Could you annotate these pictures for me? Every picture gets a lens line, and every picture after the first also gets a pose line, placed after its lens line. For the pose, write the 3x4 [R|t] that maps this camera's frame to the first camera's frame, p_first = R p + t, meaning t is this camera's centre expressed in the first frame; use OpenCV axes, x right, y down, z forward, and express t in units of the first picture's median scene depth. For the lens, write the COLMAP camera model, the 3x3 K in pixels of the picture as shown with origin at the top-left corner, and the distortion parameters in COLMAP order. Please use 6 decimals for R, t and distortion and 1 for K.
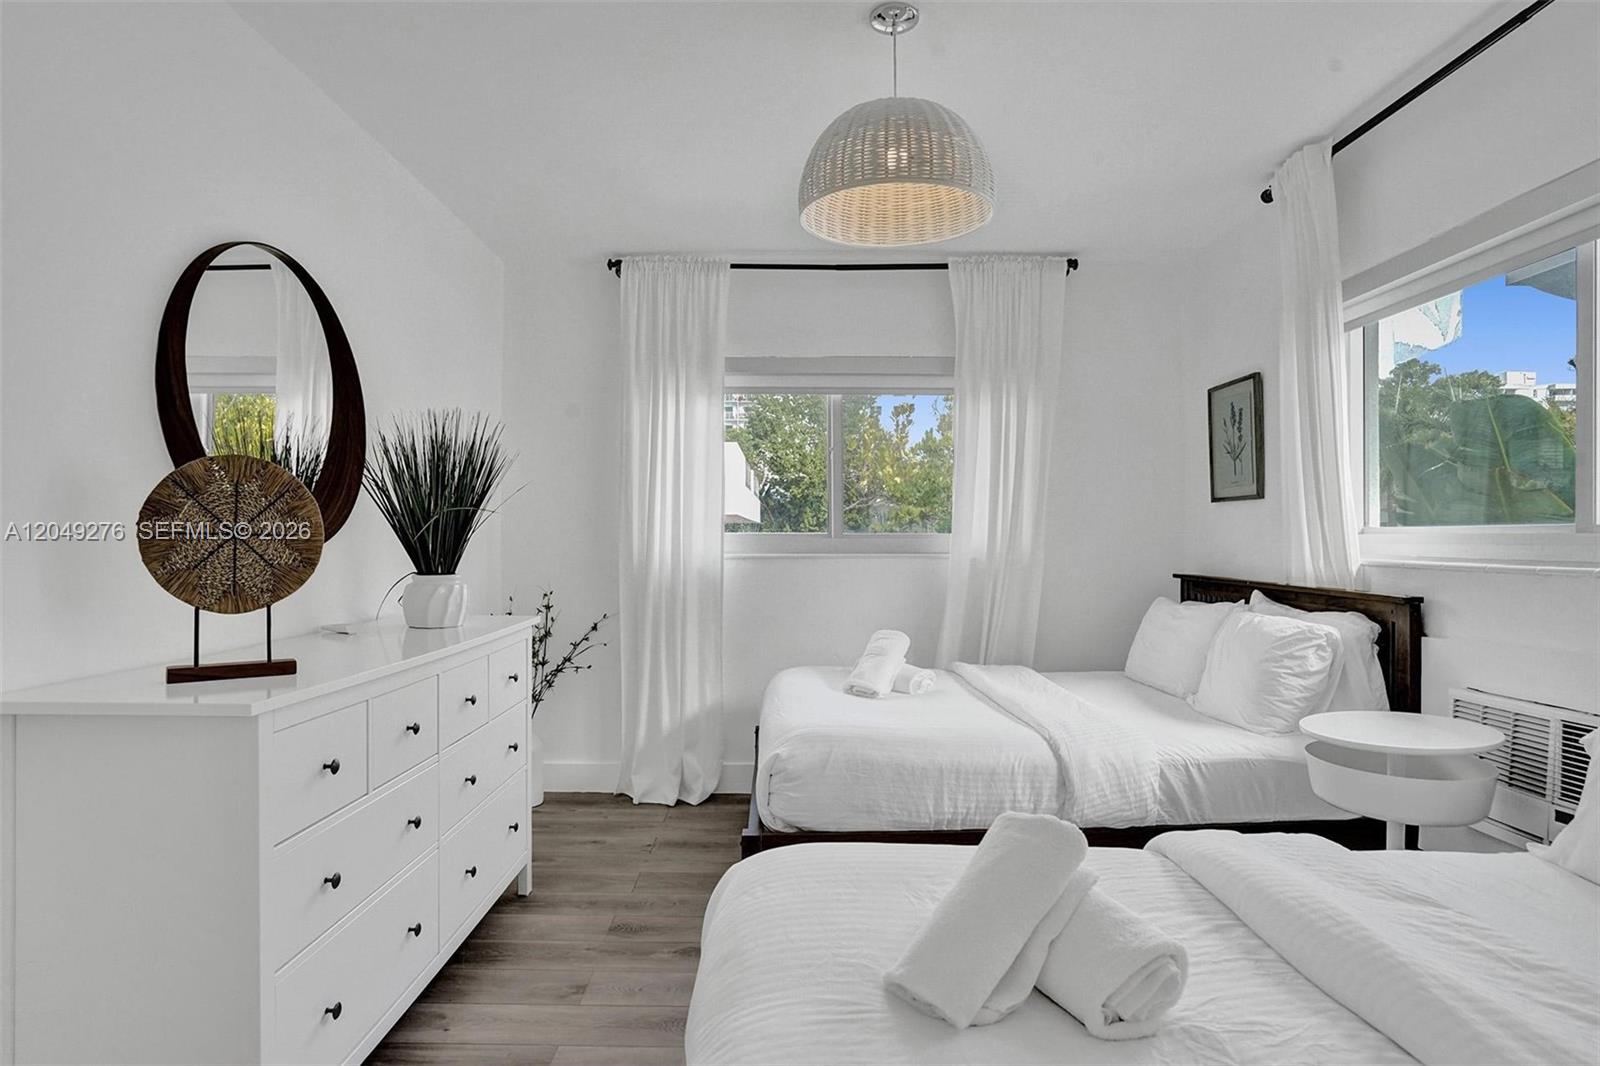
lens RADIAL K [[897.5, 0, 812.5], [0, 897.5, 521.9], [0, 0, 1]] dist [-0.051601, 0.028144]
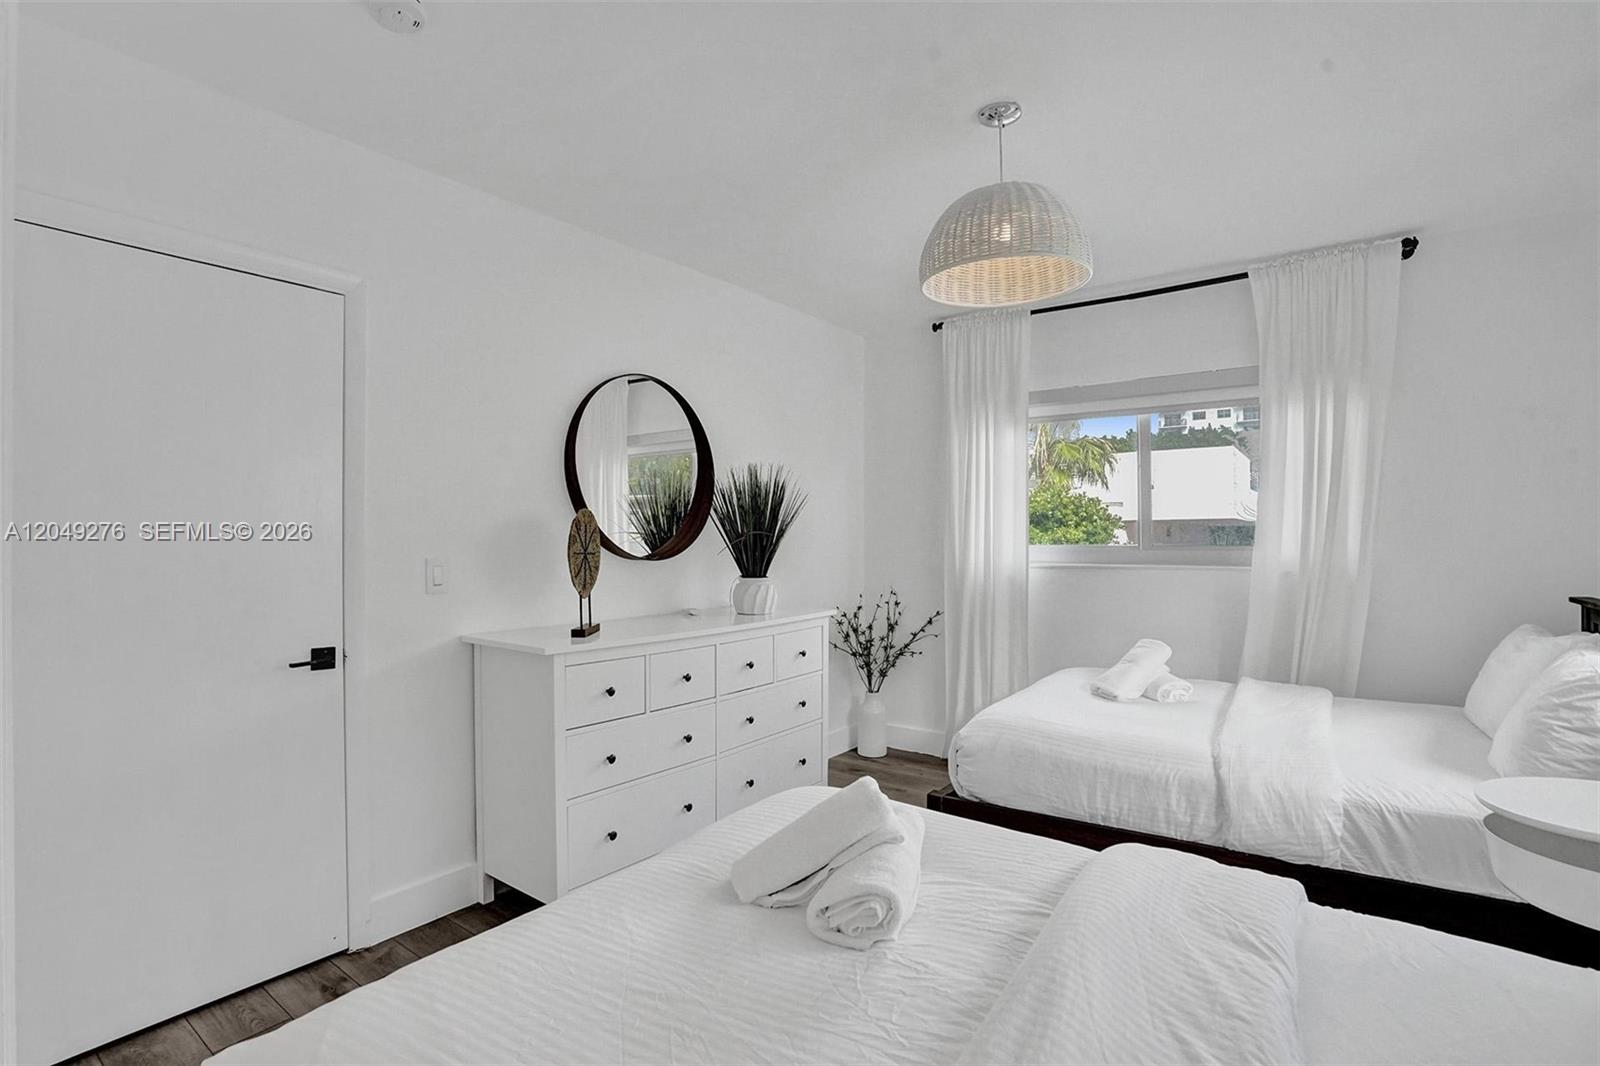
lens RADIAL K [[769.2, 0, 747.7], [0, 769.2, 527.5], [0, 0, 1]] dist [-0.022568, 0.010472]
pose [[0.799947, -0.013264, -0.599925, 0.310331], [0.012026, 0.999909, -0.006071, -0.014056], [0.599951, -0.002358, 0.800033, -0.003671]]
